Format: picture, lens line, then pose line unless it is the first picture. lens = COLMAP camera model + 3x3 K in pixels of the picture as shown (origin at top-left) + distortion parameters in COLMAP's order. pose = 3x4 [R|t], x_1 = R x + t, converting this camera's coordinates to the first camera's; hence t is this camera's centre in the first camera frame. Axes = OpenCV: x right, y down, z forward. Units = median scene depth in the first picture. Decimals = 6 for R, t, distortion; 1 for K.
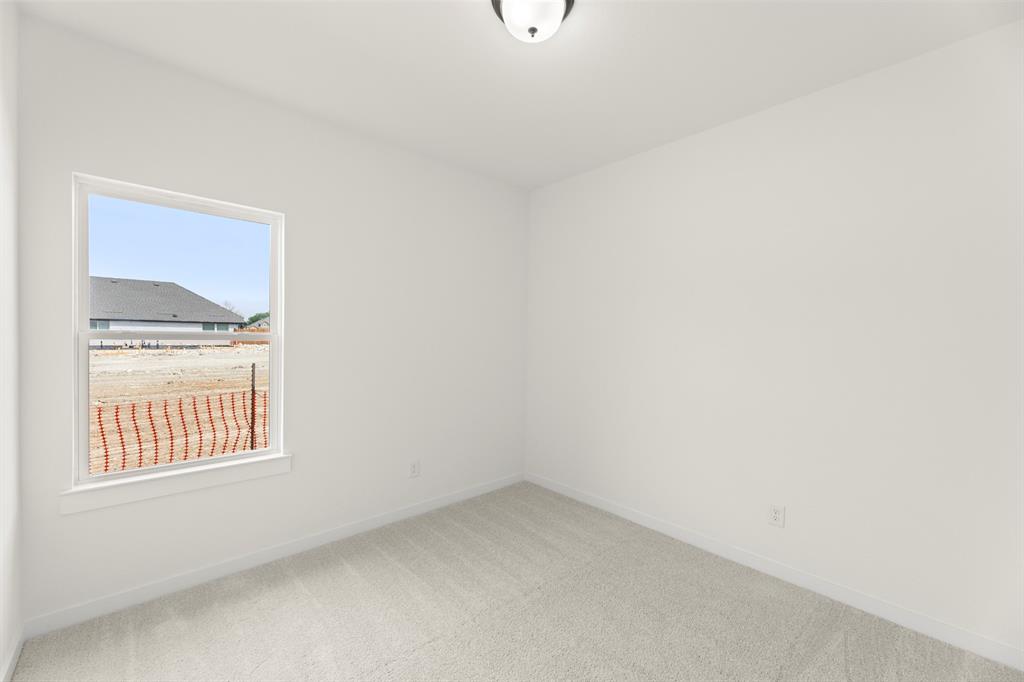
lens RADIAL K [[410.4, 0, 528.4], [0, 410.4, 344.9], [0, 0, 1]] dist [-0.000889, 0.000645]
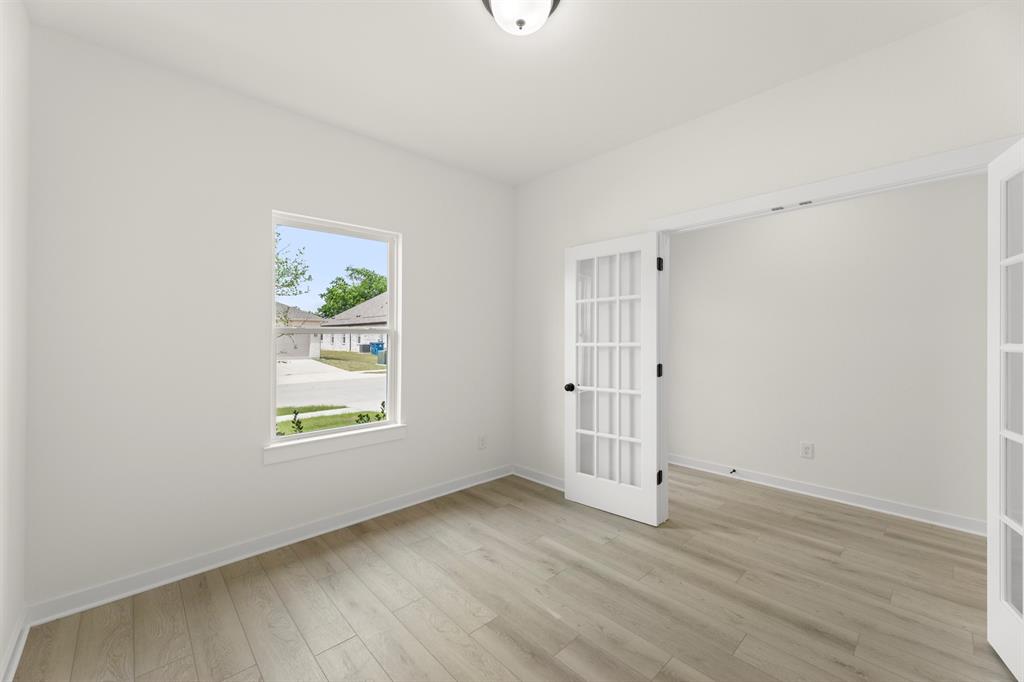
lens RADIAL K [[410.4, 0, 520.1], [0, 410.4, 336.8], [0, 0, 1]] dist [-0.000889, 0.000645]
pose [[0.999952, -0.003360, 0.009152, -0.220809], [0.003365, 0.999994, -0.000559, 0.000416], [-0.009150, 0.000590, 0.999958, -0.235773]]
